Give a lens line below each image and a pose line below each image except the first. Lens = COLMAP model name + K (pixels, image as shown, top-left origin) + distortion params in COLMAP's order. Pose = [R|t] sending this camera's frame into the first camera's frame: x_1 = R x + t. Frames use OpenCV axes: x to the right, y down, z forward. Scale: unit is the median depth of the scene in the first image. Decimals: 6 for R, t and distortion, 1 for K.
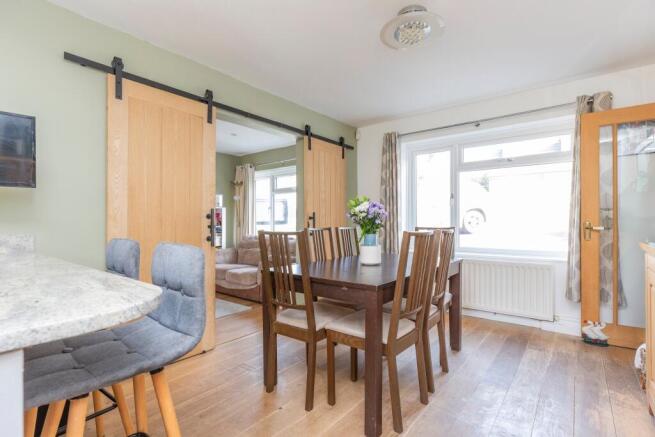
lens RADIAL K [[320.3, 0, 329.6], [0, 320.3, 222.1], [0, 0, 1]] dist [-0.011186, 0.000726]
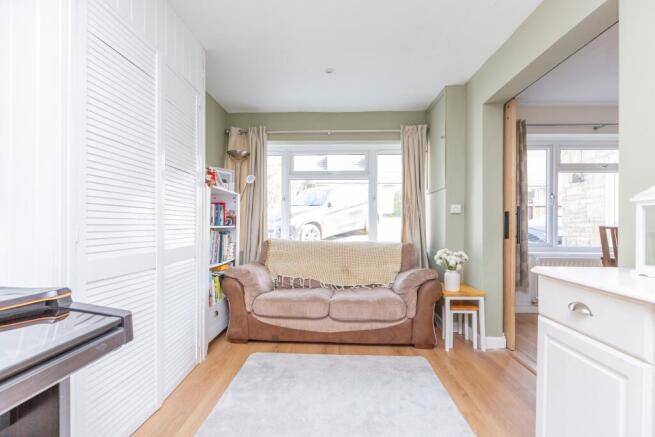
lens RADIAL K [[320.3, 0, 329.0], [0, 320.3, 221.5], [0, 0, 1]] dist [-0.011186, 0.000726]
pose [[0.819931, 0.014350, 0.572282, -0.725282], [-0.009458, 0.999889, -0.011521, 0.013367], [-0.572384, 0.004034, 0.819976, 0.581051]]
